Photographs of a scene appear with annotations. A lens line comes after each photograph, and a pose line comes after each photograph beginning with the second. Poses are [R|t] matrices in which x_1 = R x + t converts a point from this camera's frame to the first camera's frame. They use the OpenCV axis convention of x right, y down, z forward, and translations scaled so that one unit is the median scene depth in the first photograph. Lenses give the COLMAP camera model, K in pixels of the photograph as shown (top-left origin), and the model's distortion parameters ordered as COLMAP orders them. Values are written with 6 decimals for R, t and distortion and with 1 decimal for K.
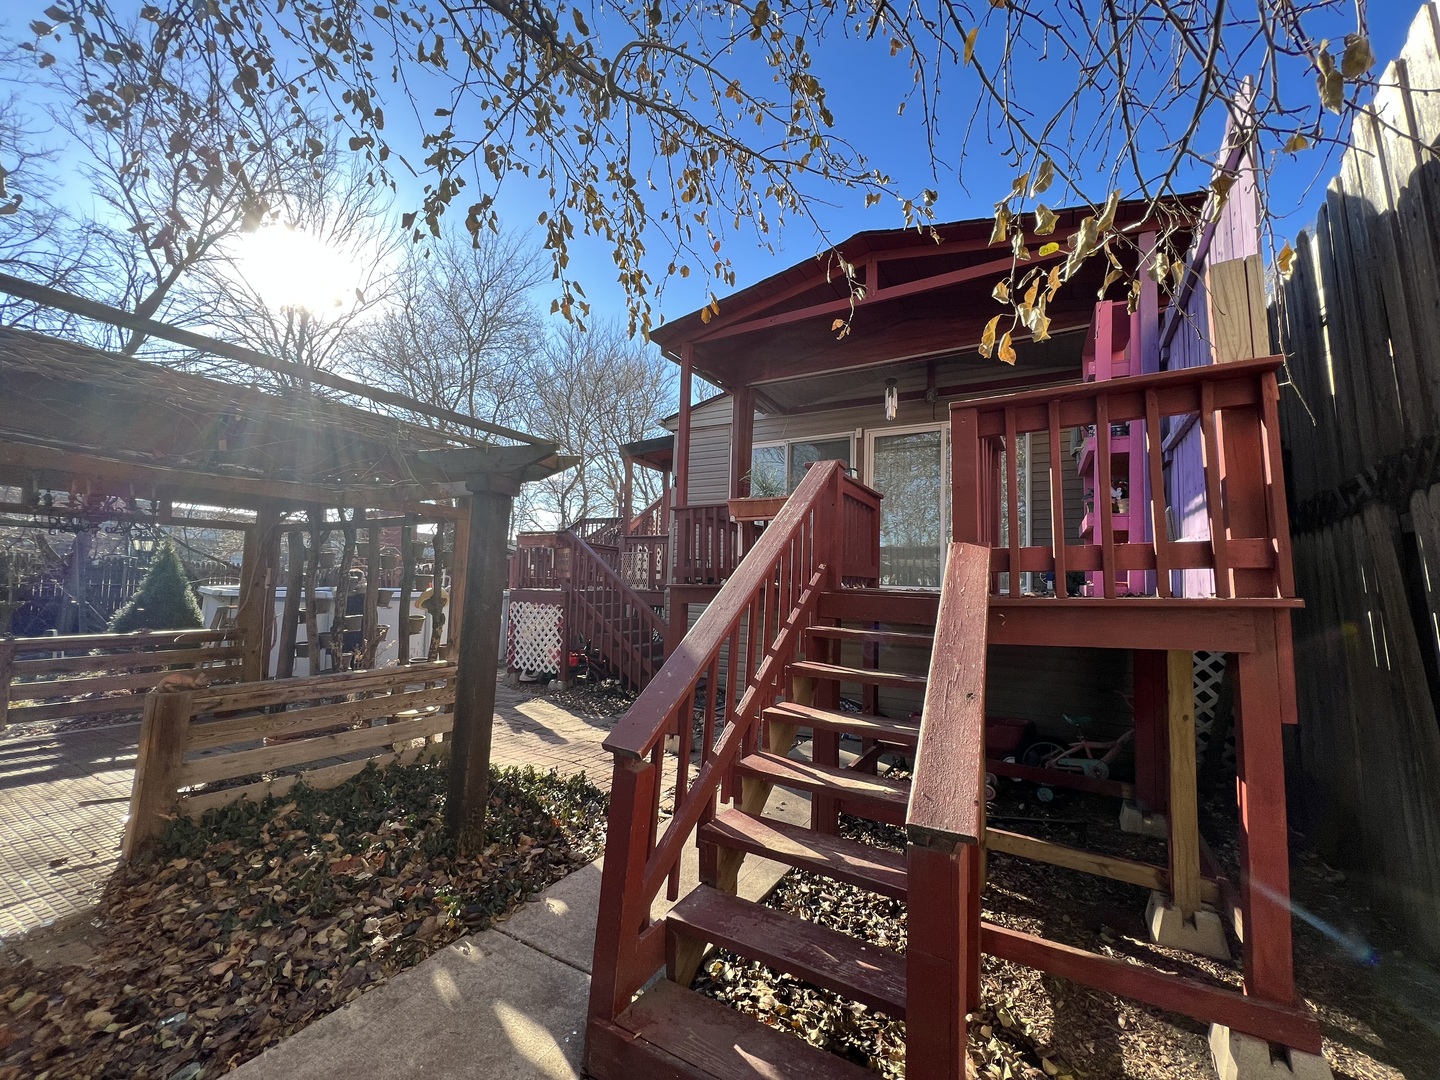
lens RADIAL K [[581.0, 0, 720.0], [0, 581.0, 540.0], [0, 0, 1]] dist [0.003016, -0.000177]
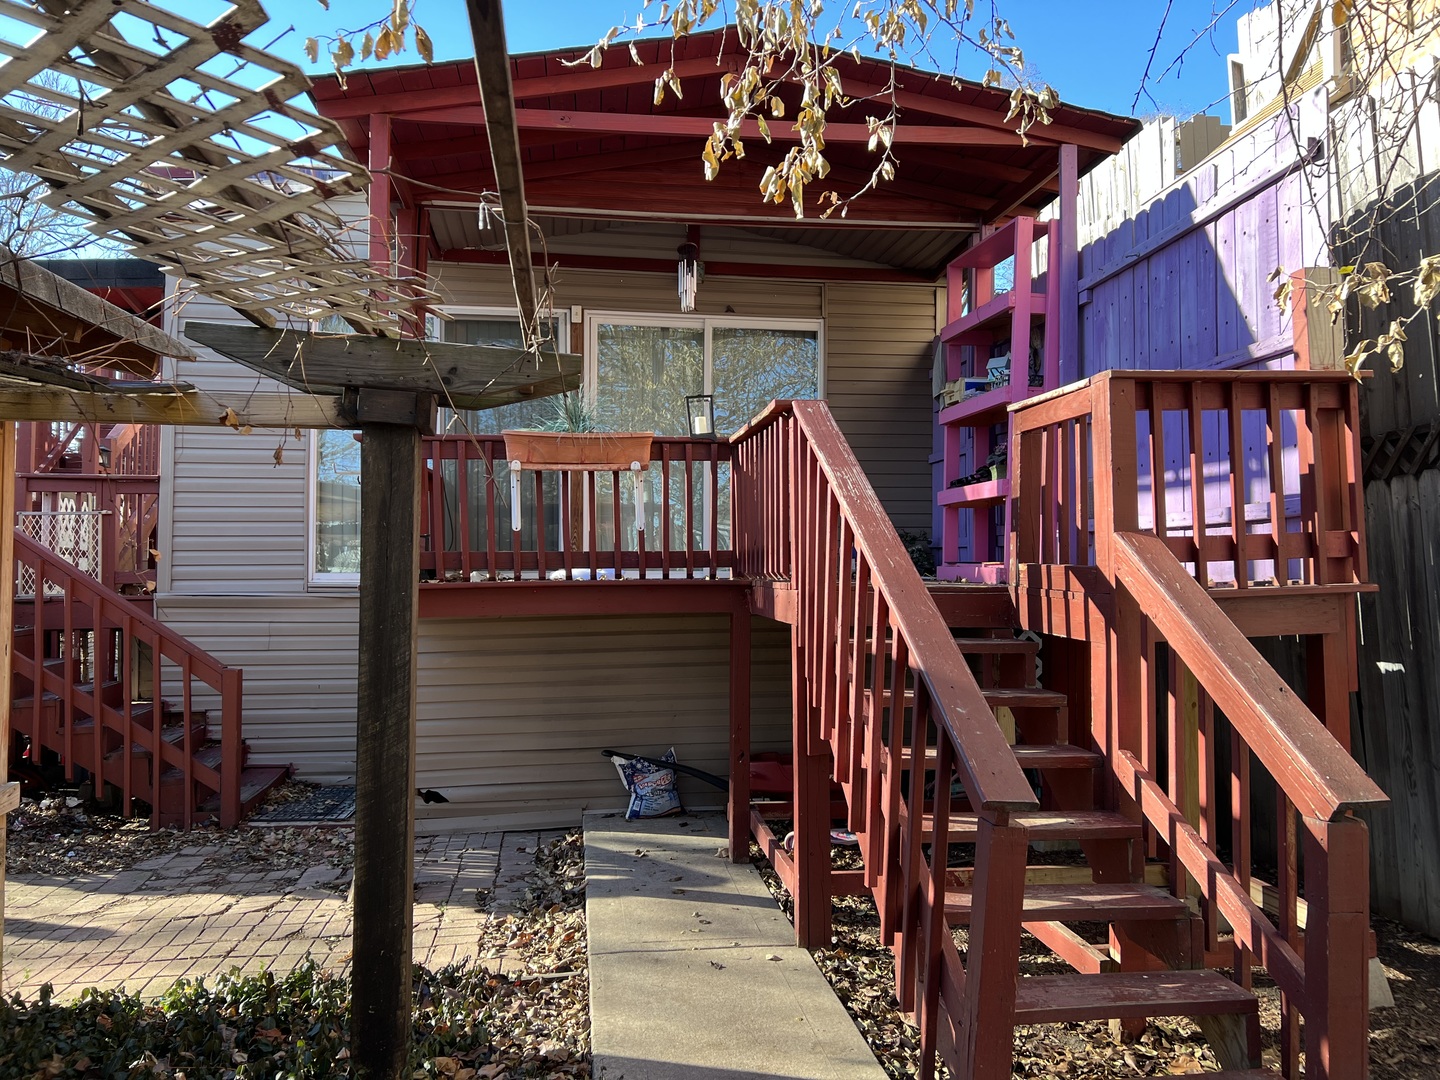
lens RADIAL K [[1093.4, 0, 734.3], [0, 1093.4, 552.6], [0, 0, 1]] dist [0.060523, -0.064676]
pose [[0.777684, -0.021236, 0.628296, -0.609872], [-0.024040, 0.997694, 0.063478, -0.031551], [-0.628195, -0.064470, 0.775380, 0.037446]]
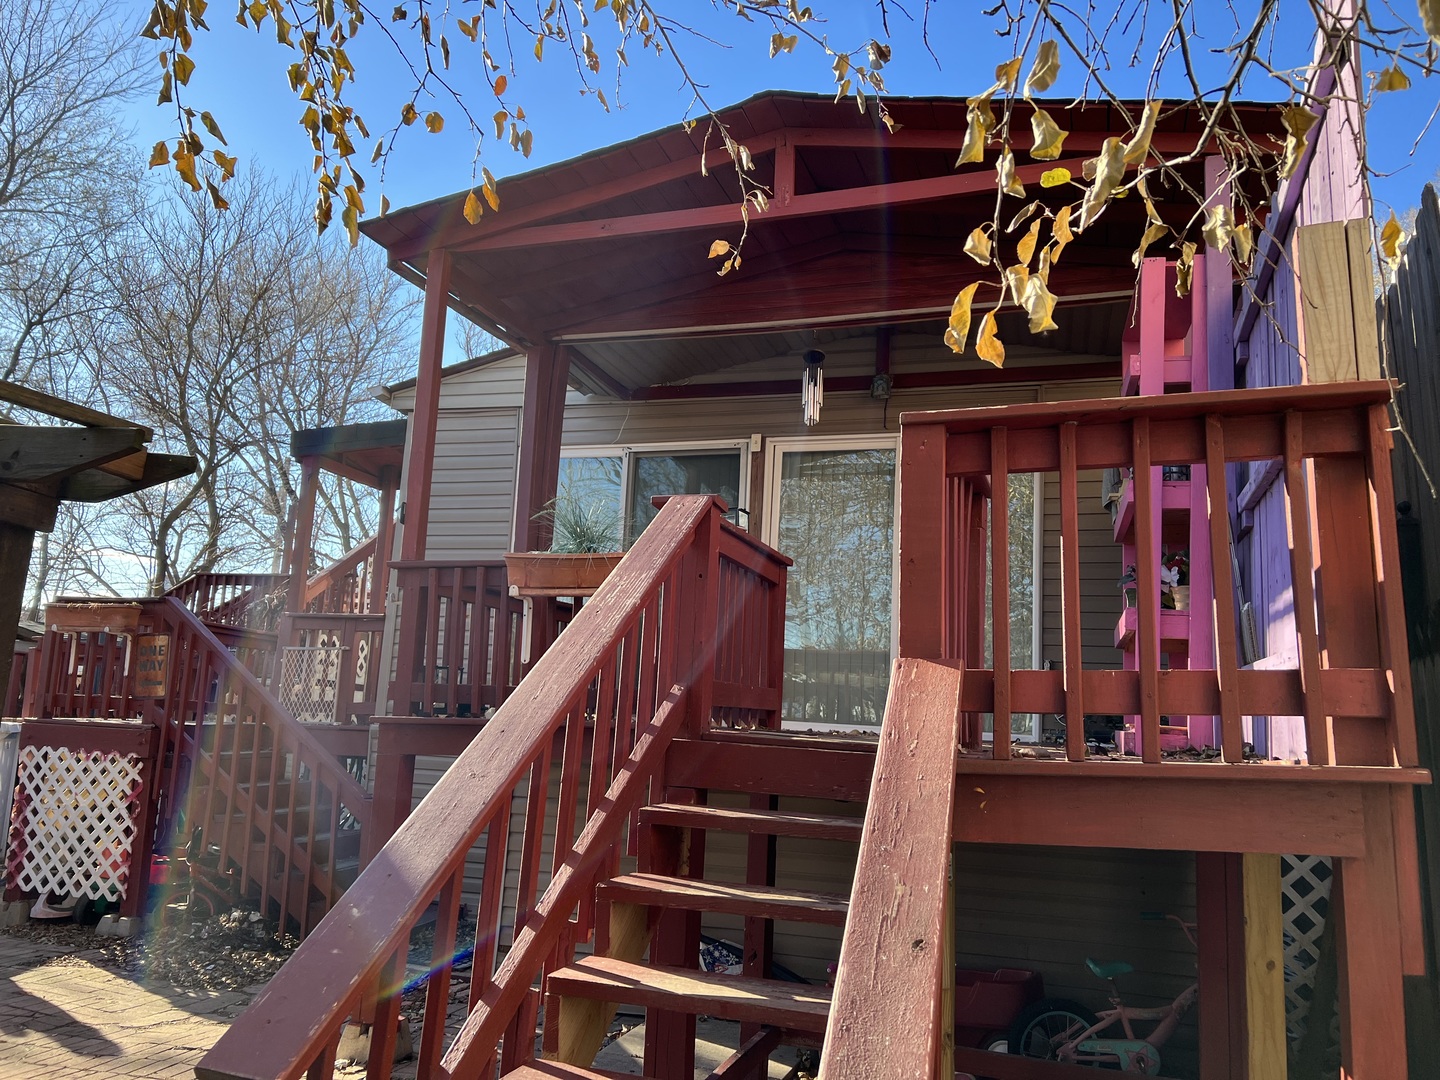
lens RADIAL K [[1093.4, 0, 734.3], [0, 1093.4, 552.6], [0, 0, 1]] dist [0.060523, -0.064676]
pose [[0.976373, 0.046915, 0.210939, 0.007854], [-0.032496, 0.996924, -0.071315, -0.009250], [-0.213636, 0.062776, 0.974894, -0.003615]]
